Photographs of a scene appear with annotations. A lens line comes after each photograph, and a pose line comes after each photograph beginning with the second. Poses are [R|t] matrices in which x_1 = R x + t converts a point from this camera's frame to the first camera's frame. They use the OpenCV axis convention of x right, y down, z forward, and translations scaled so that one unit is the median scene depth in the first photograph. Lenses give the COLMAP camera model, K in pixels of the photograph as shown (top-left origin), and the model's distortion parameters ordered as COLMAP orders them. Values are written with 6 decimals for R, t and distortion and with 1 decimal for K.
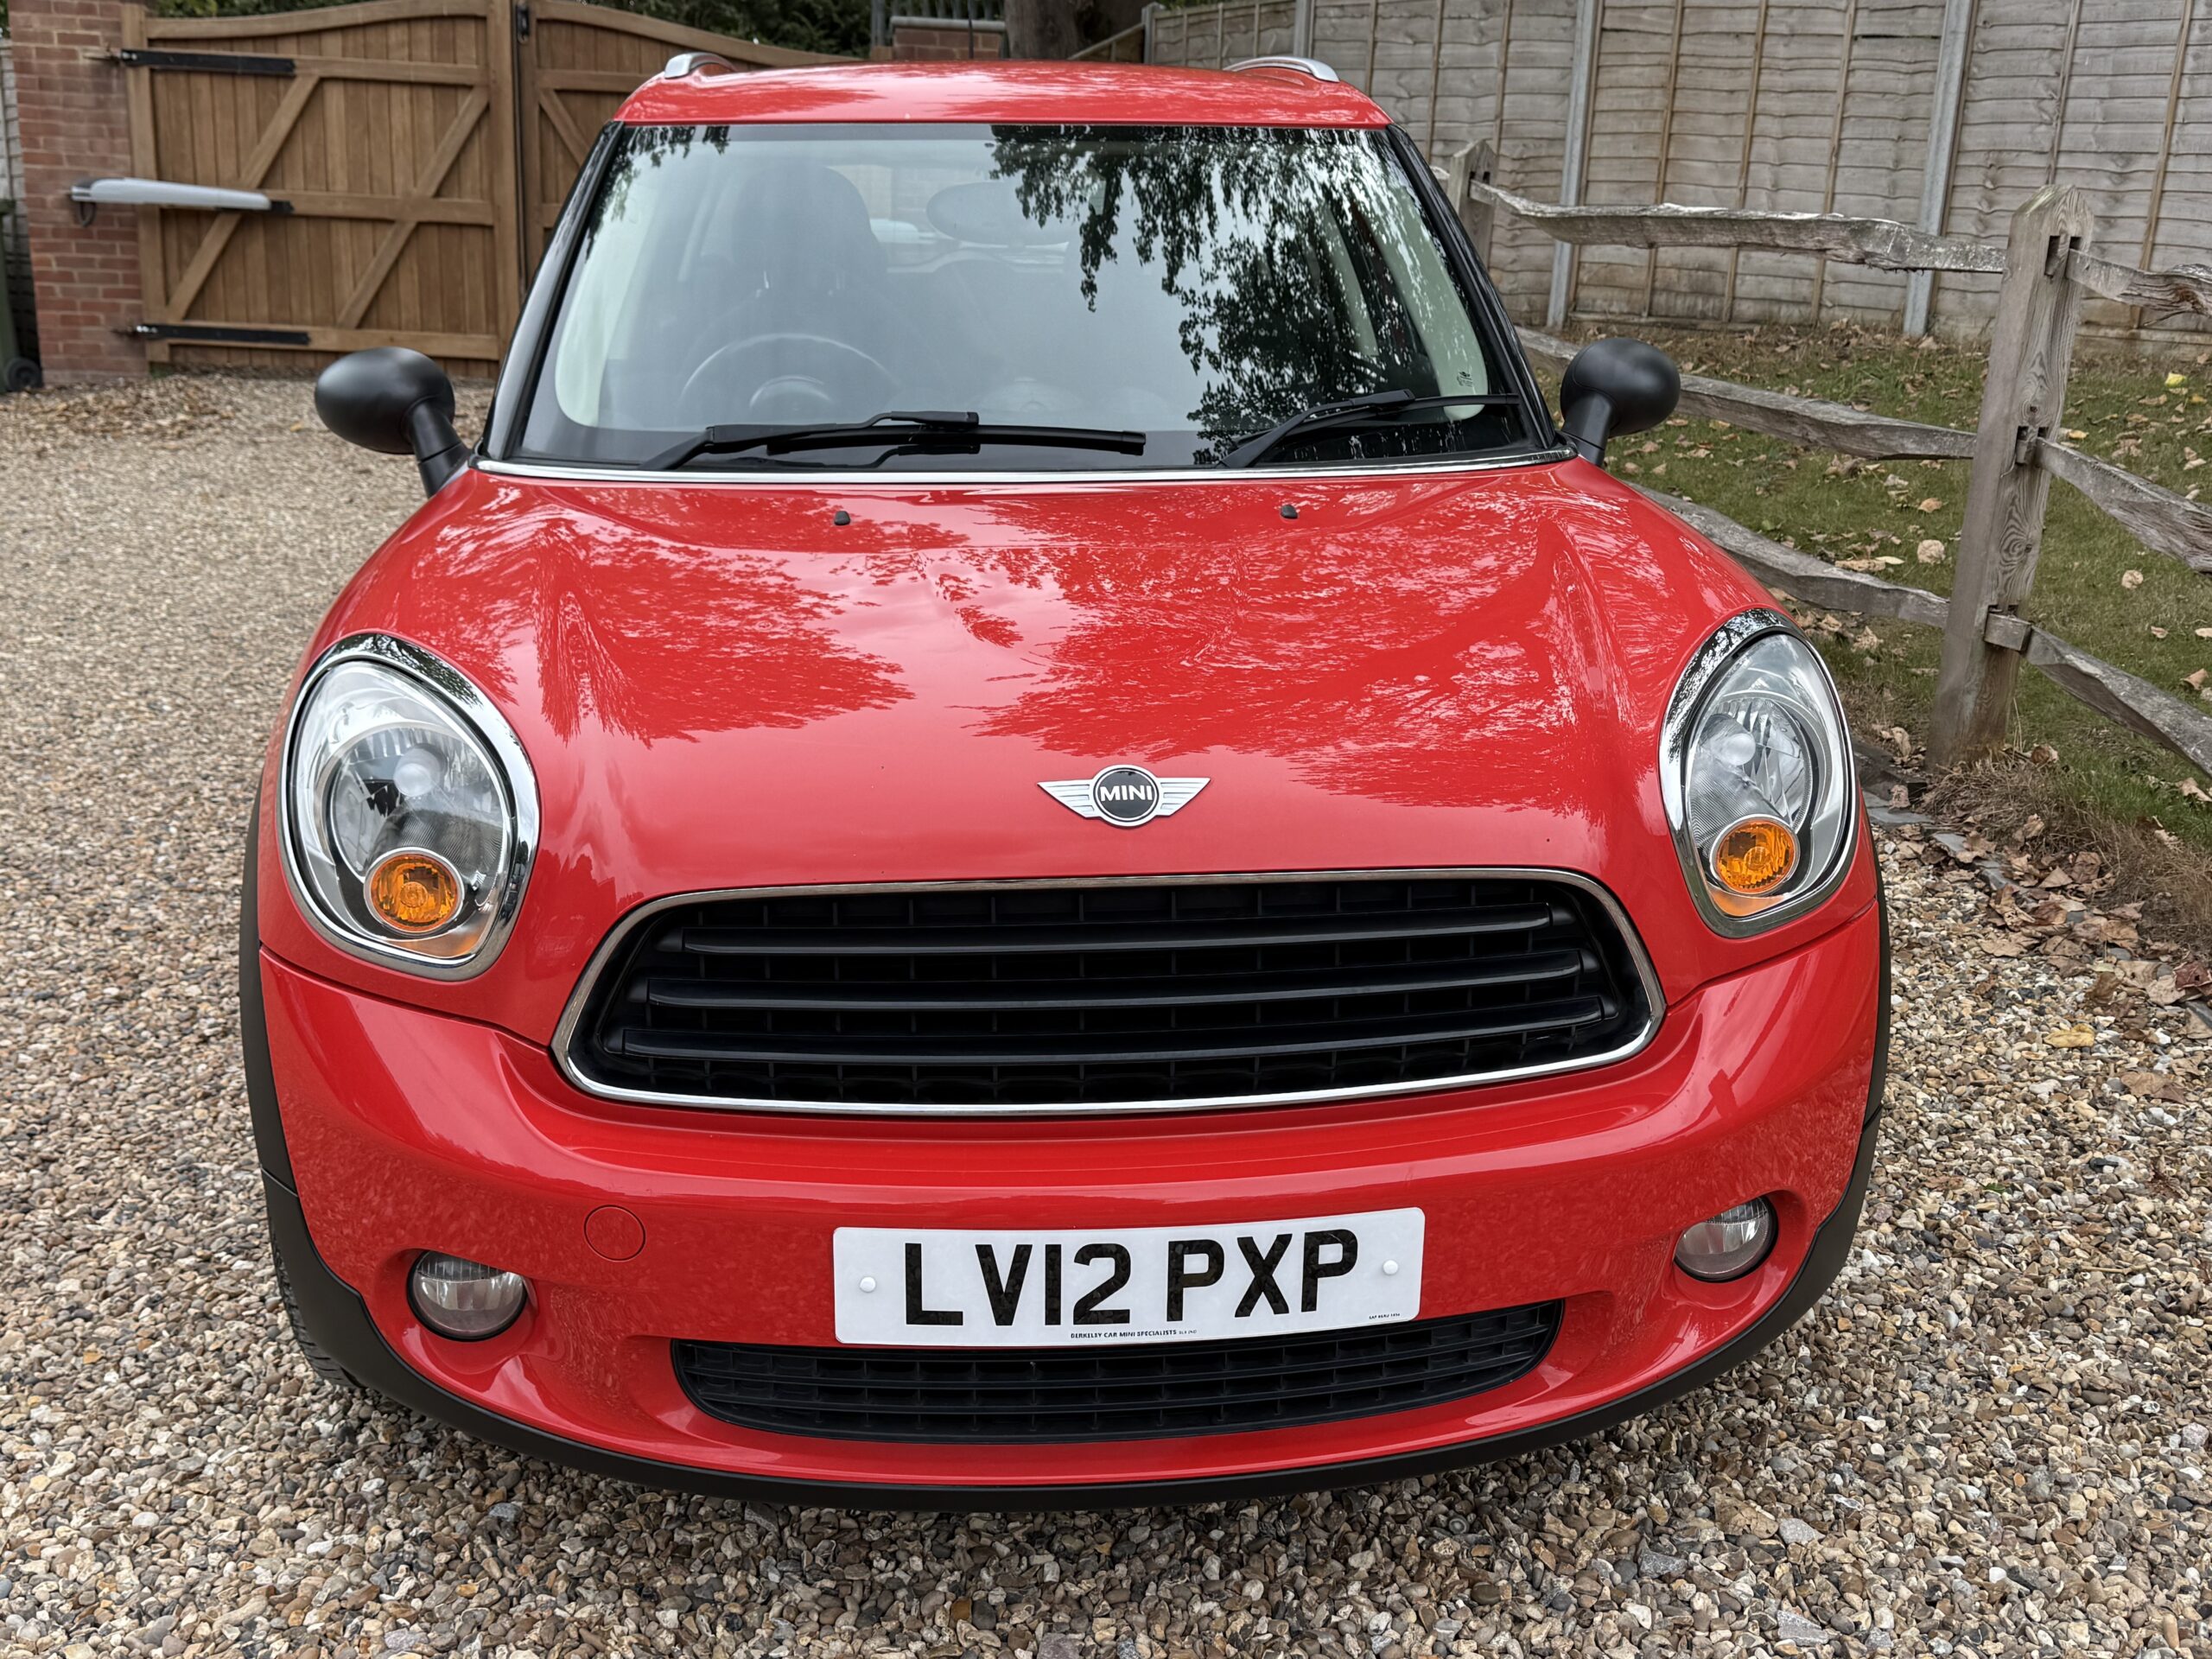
lens RADIAL K [[2169.4, 0, 1099.5], [0, 2169.4, 821.3], [0, 0, 1]] dist [0.008010, 0.000000]
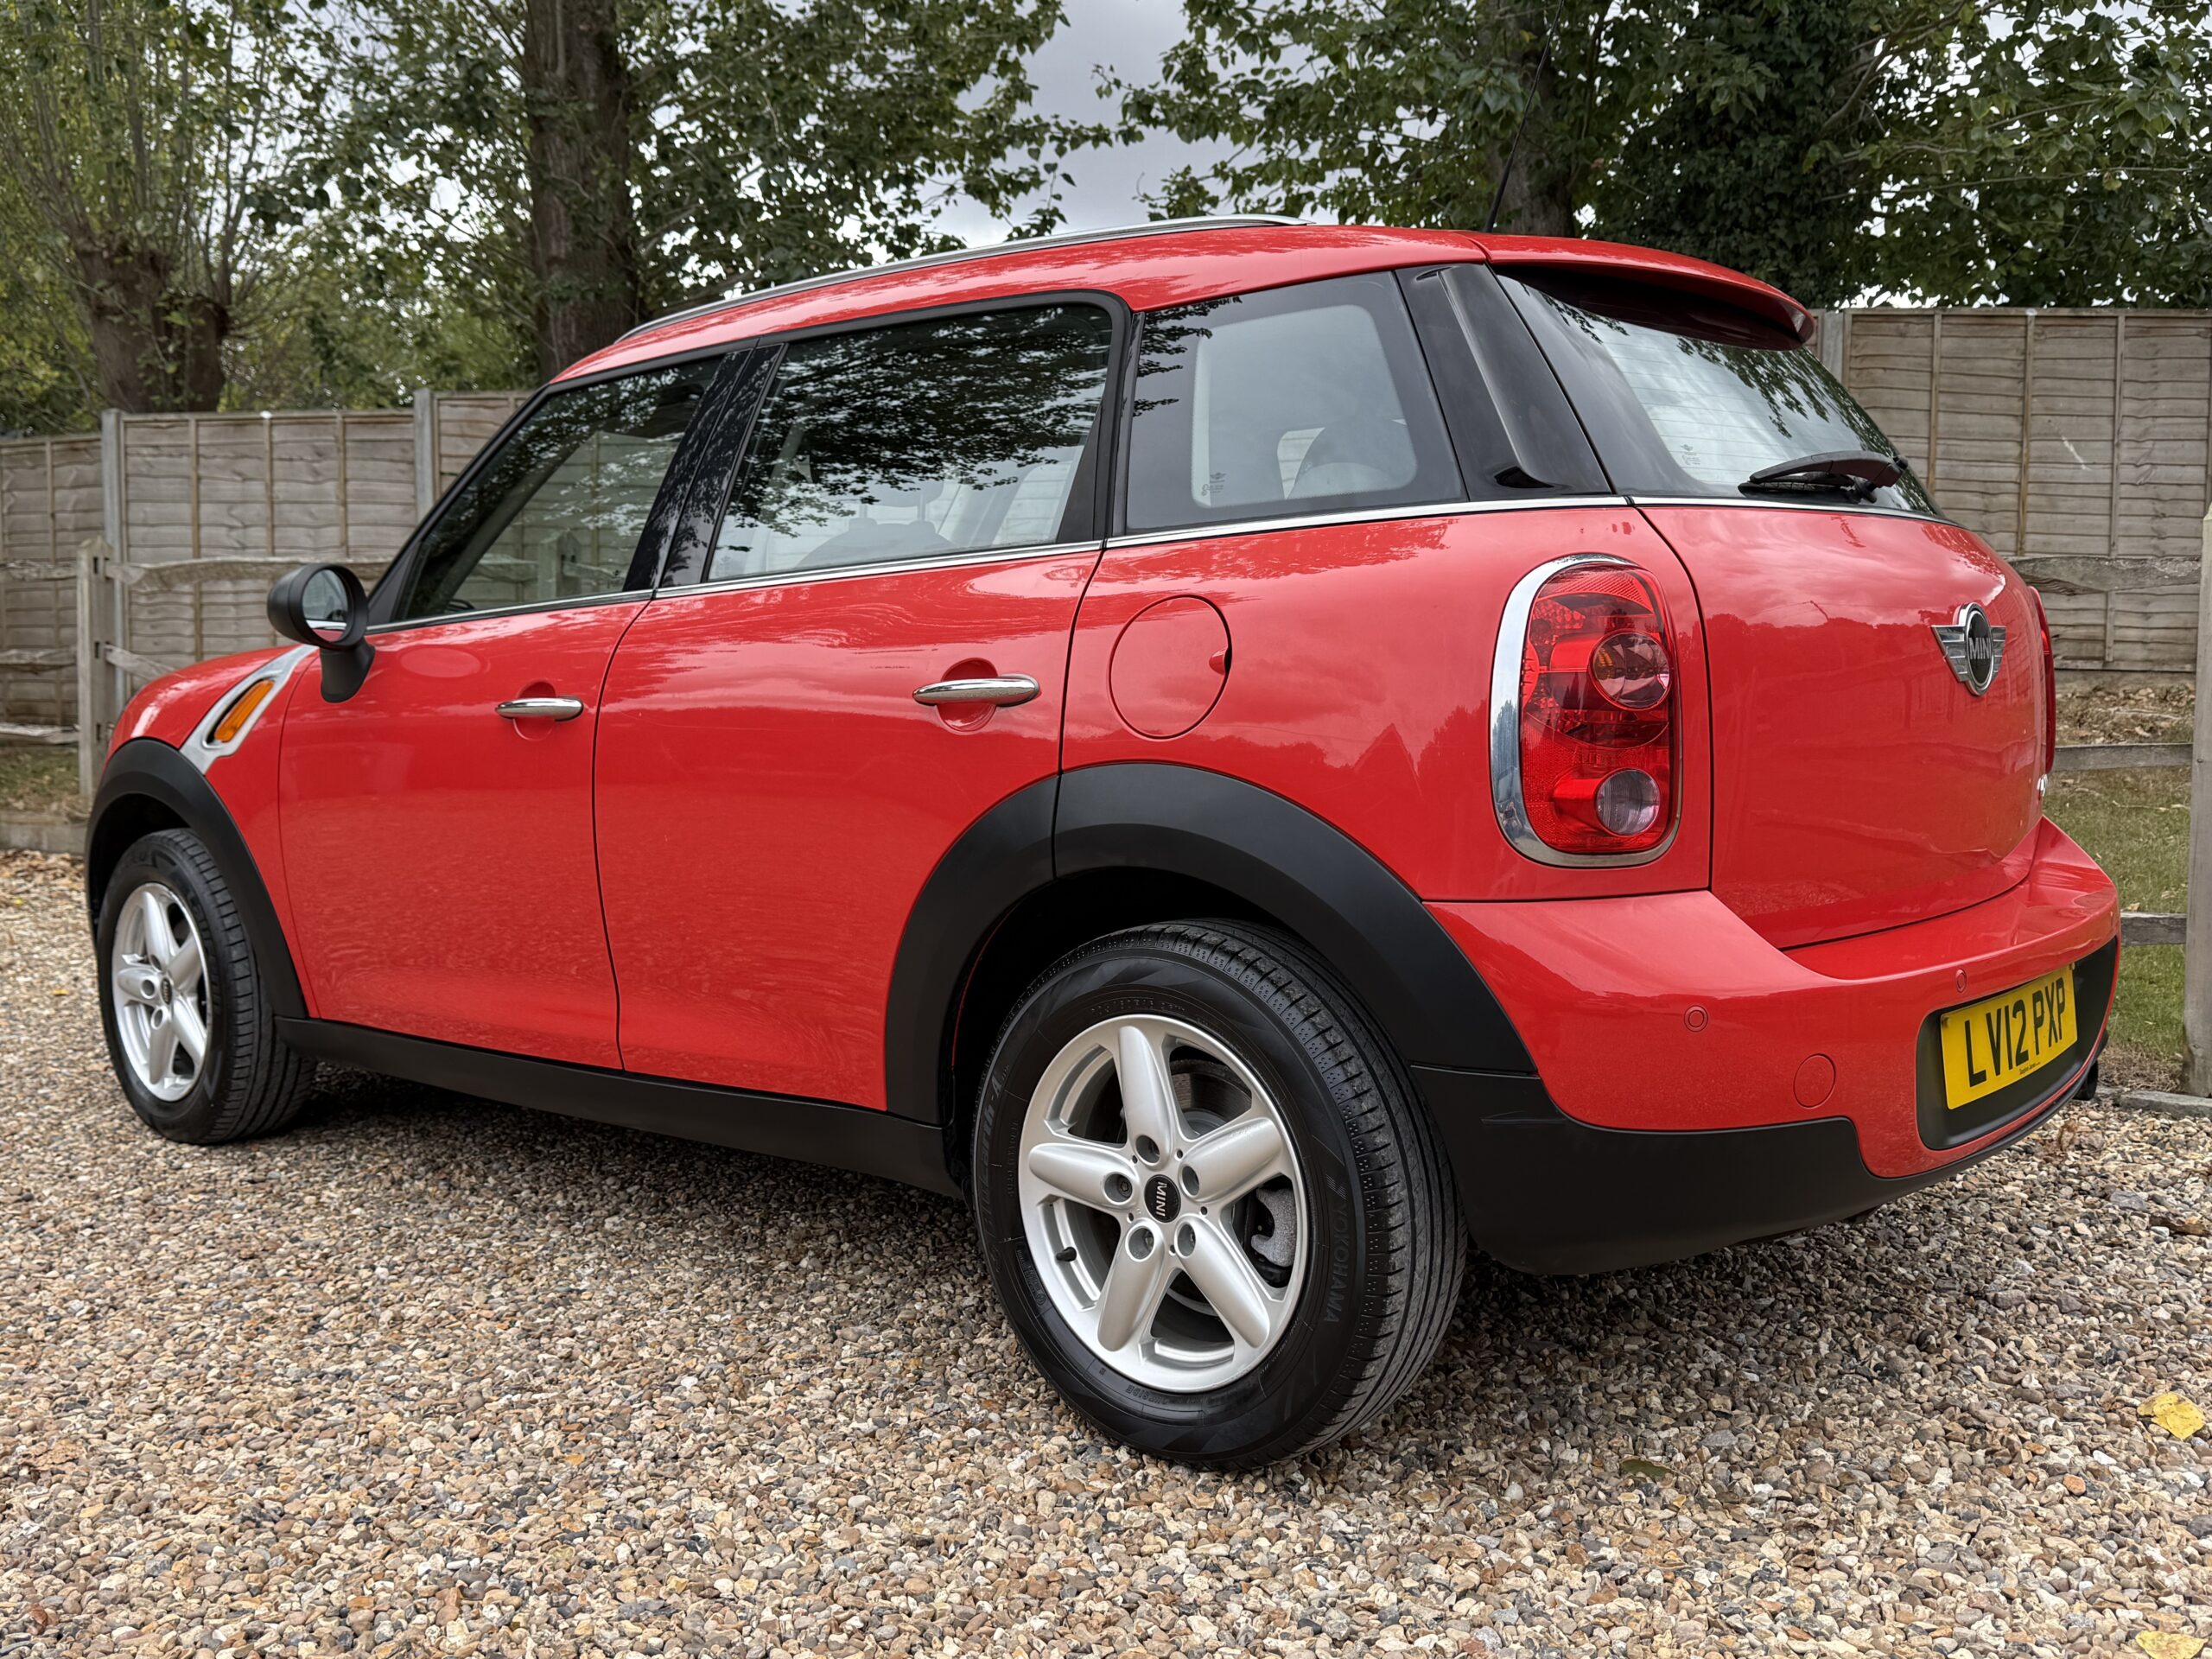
lens RADIAL K [[1995.7, 0, 1099.1], [0, 1995.7, 838.5], [0, 0, 1]] dist [0.025081, -0.045301]
pose [[0.757675, -0.068762, 0.649000, -0.312958], [0.198044, 0.971767, -0.128248, 0.049054], [-0.621858, 0.225701, 0.749901, 0.033059]]
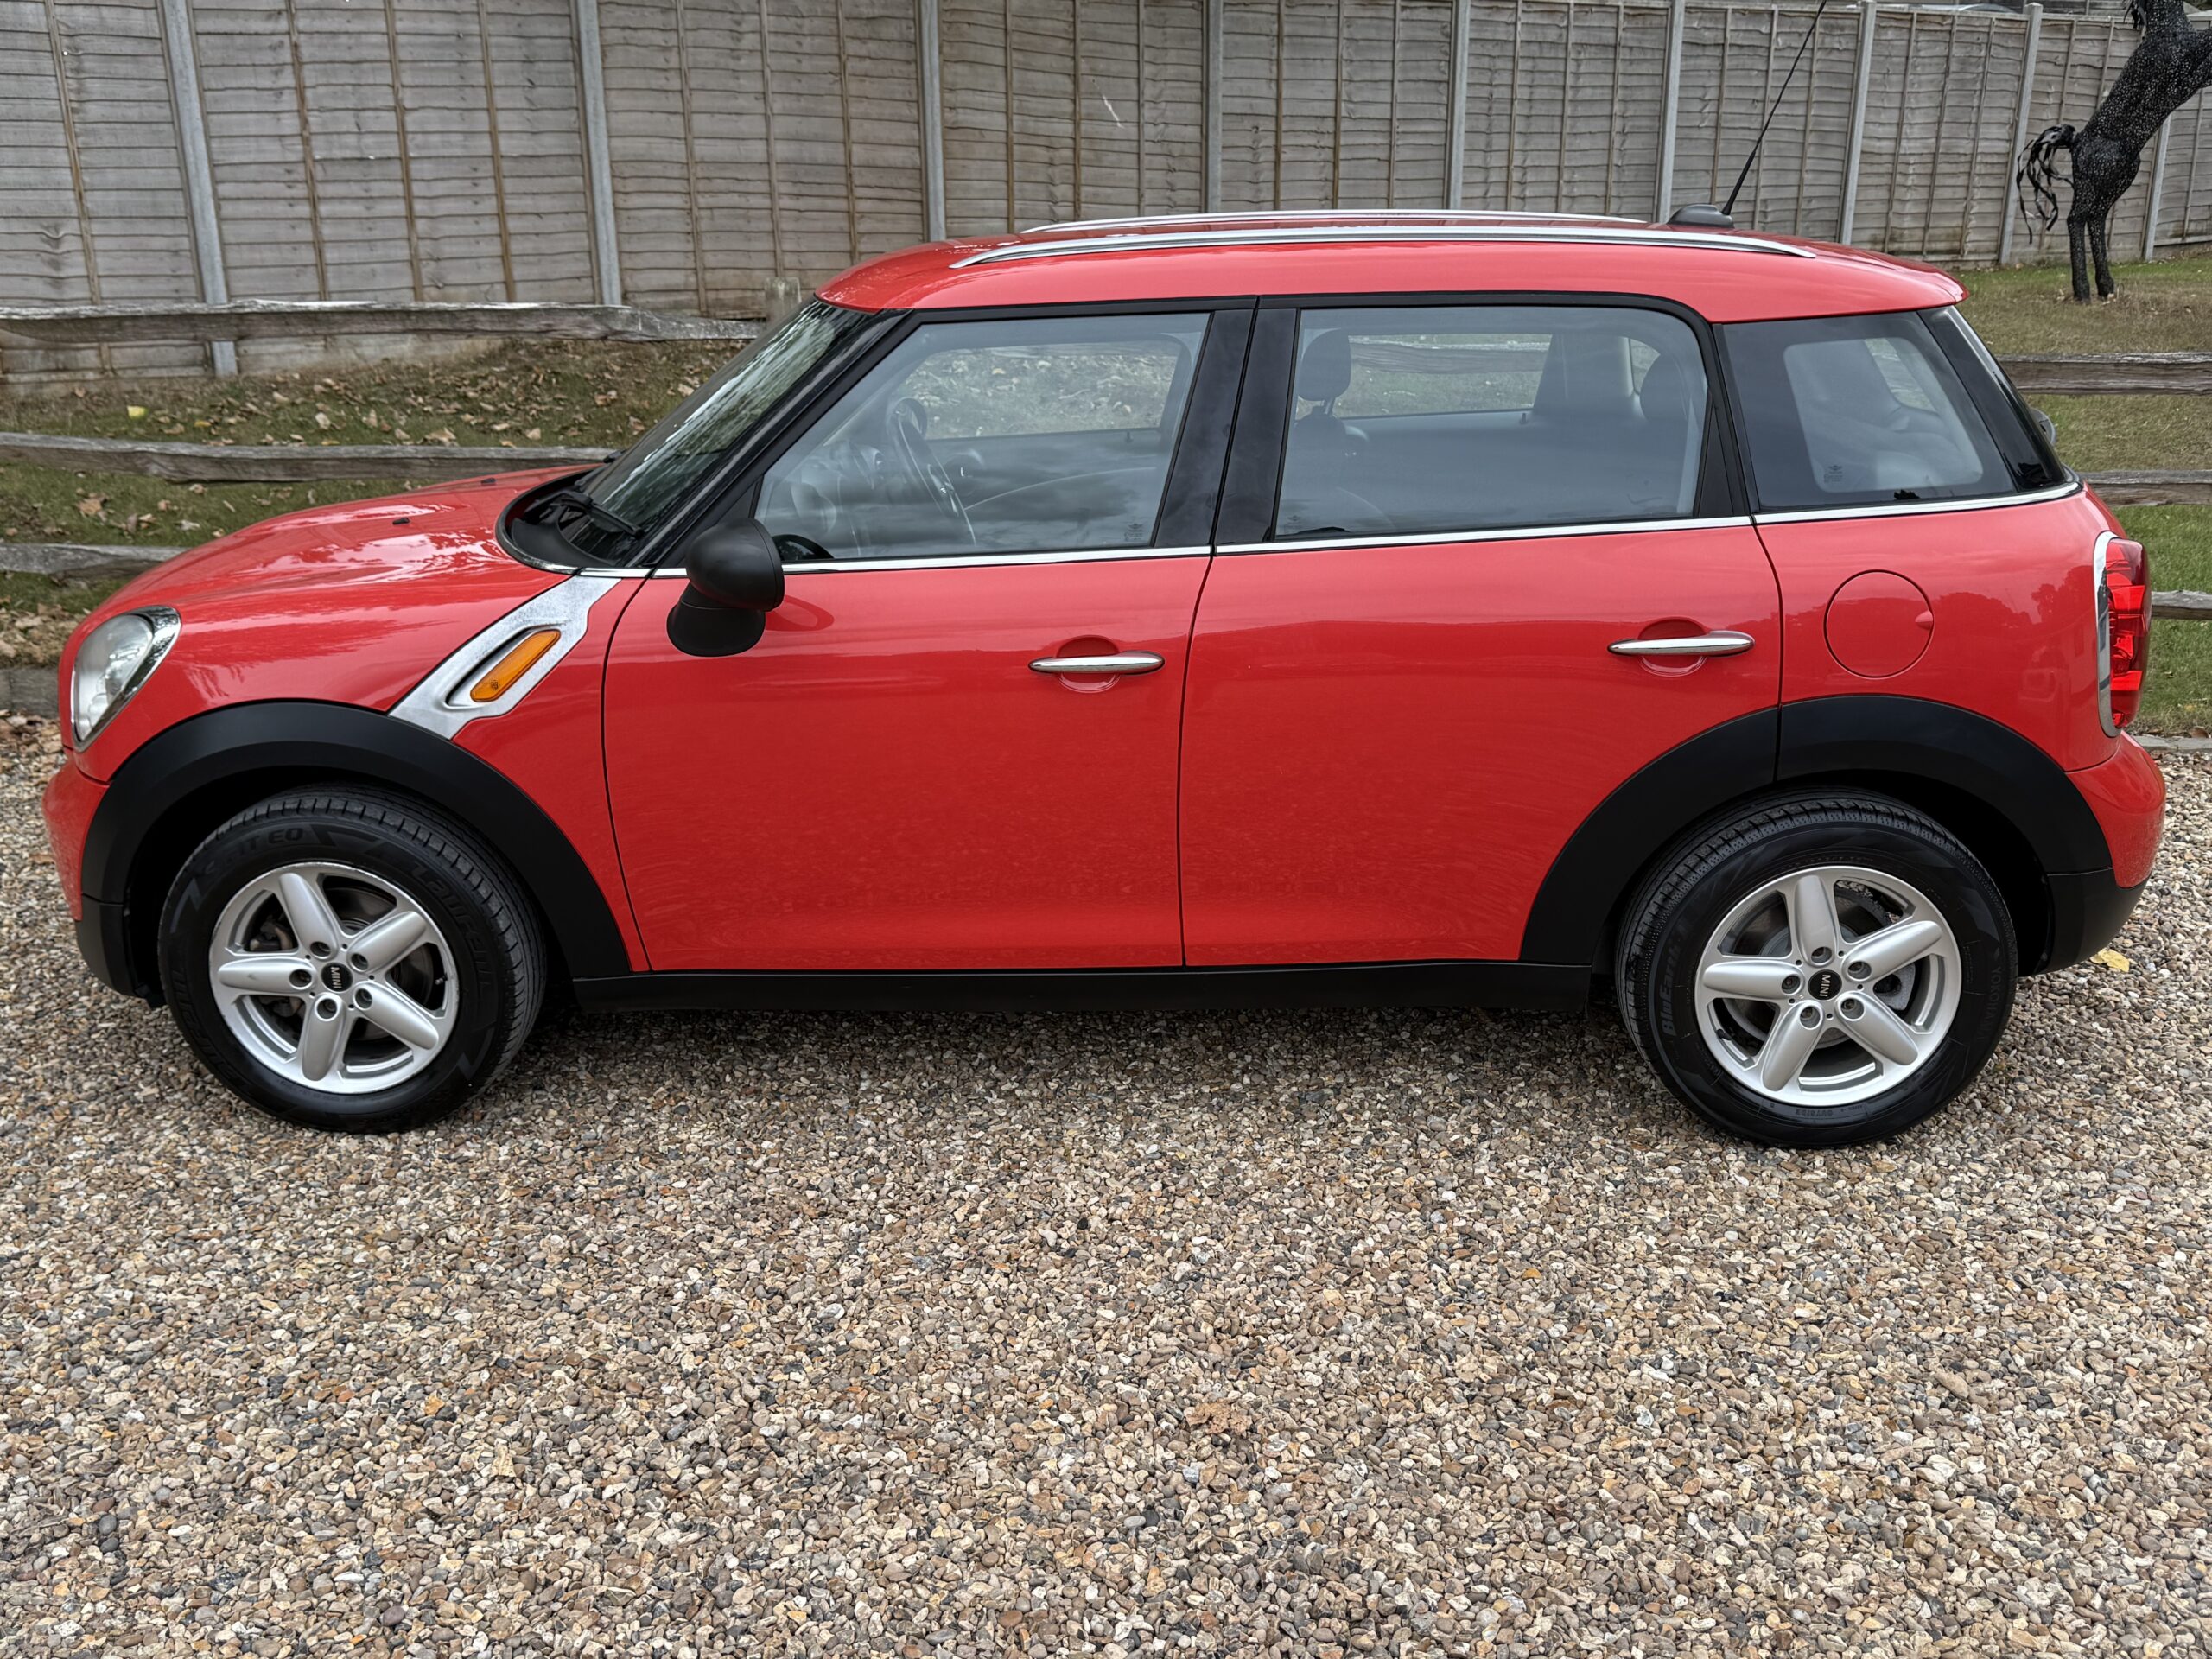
lens RADIAL K [[1995.7, 0, 1117.7], [0, 1995.7, 836.8], [0, 0, 1]] dist [0.025081, -0.045301]
pose [[0.177857, -0.318355, 0.931138, -0.571661], [0.283009, 0.922796, 0.261445, -0.144244], [-0.942482, 0.217021, 0.254223, 0.318355]]
